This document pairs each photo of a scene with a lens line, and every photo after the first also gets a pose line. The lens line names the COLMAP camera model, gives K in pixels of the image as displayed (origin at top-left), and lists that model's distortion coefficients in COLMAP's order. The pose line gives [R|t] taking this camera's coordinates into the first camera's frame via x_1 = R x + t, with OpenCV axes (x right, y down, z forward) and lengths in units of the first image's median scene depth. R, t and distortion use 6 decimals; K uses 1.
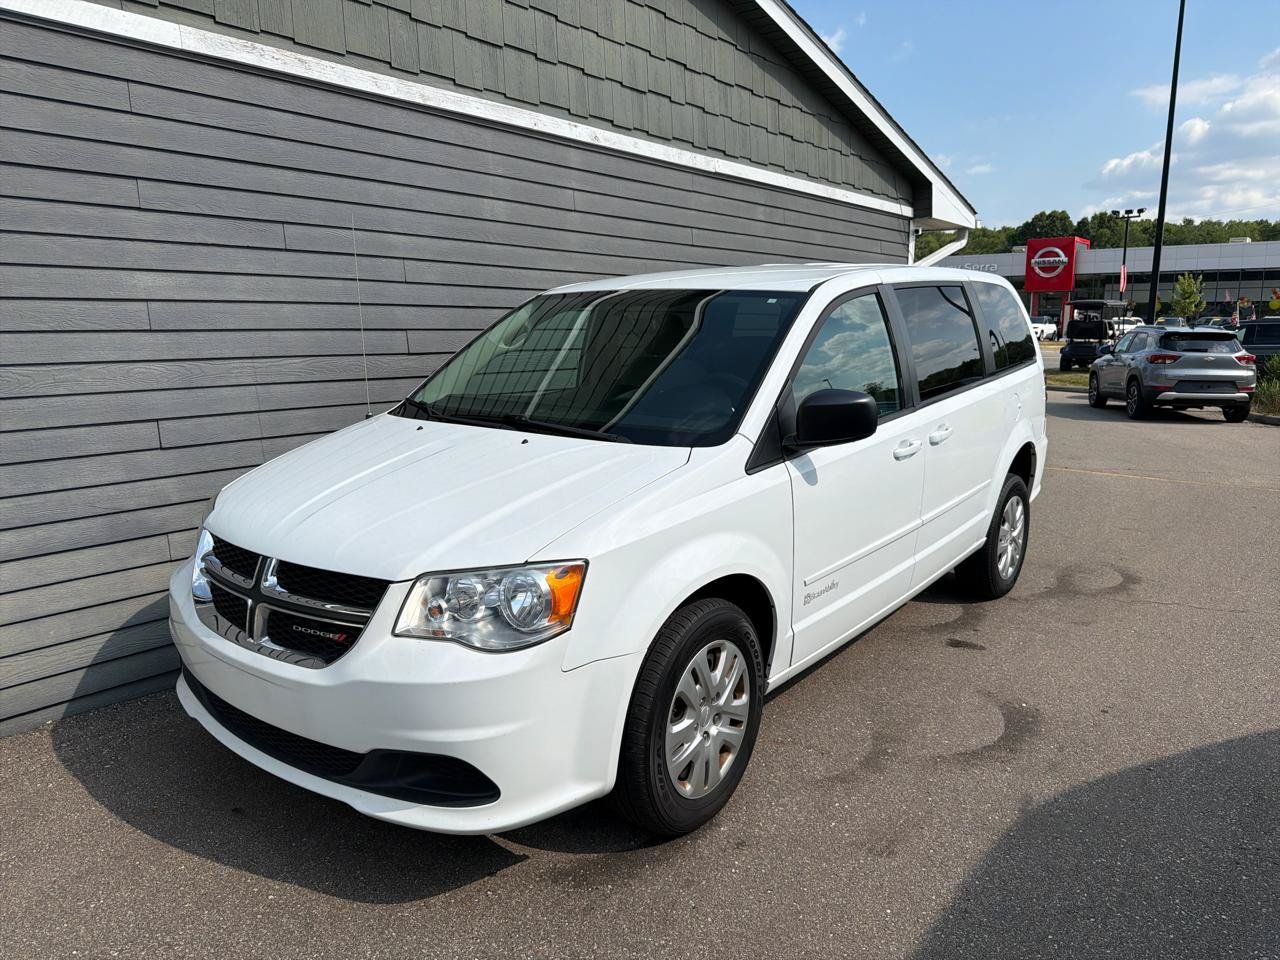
lens RADIAL K [[913.6, 0, 637.8], [0, 913.6, 484.3], [0, 0, 1]] dist [0.009585, -0.020880]
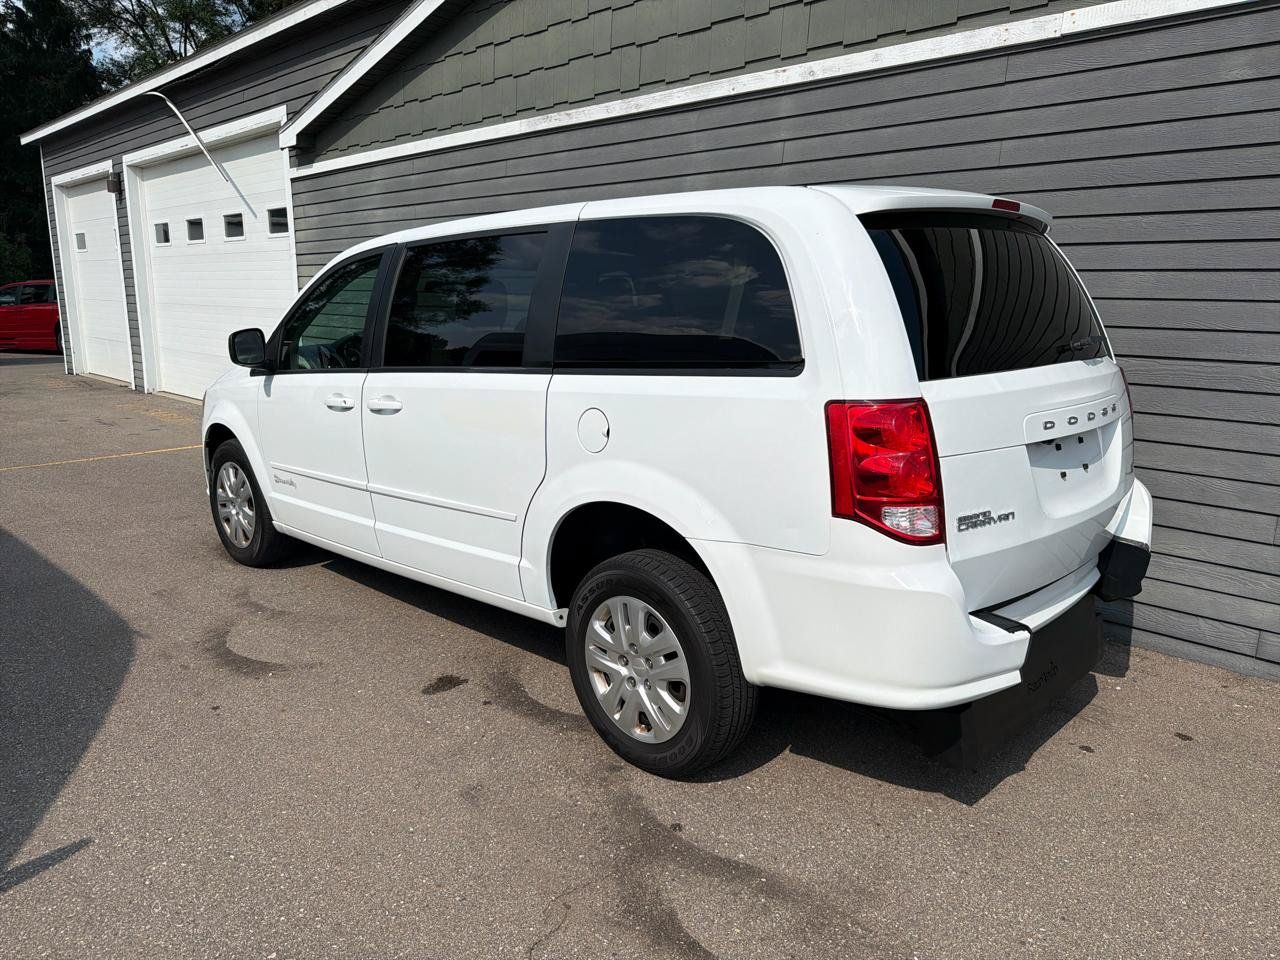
lens RADIAL K [[913.6, 0, 641.2], [0, 913.6, 484.6], [0, 0, 1]] dist [0.009585, -0.020880]
pose [[-0.116883, 0.204416, -0.971881, 1.143112], [-0.180579, 0.957902, 0.223193, -0.217009], [0.976591, 0.201588, -0.075049, 1.260188]]
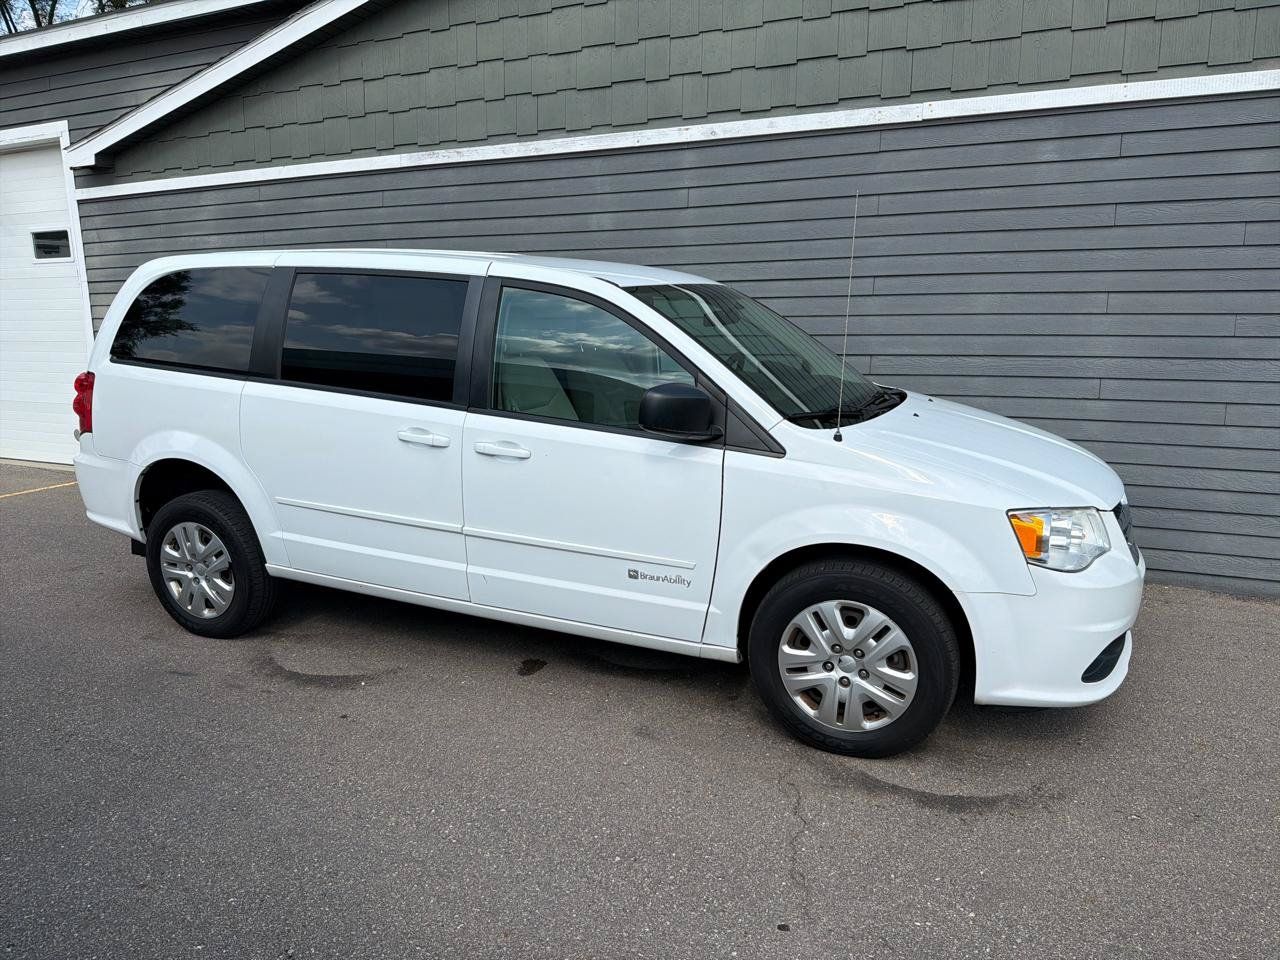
lens RADIAL K [[913.6, 0, 647.6], [0, 913.6, 482.6], [0, 0, 1]] dist [0.009585, -0.020880]
pose [[0.233738, 0.180118, -0.955471, 1.288138], [-0.158512, 0.976604, 0.145325, -0.164117], [0.959292, 0.117485, 0.256820, 0.902922]]
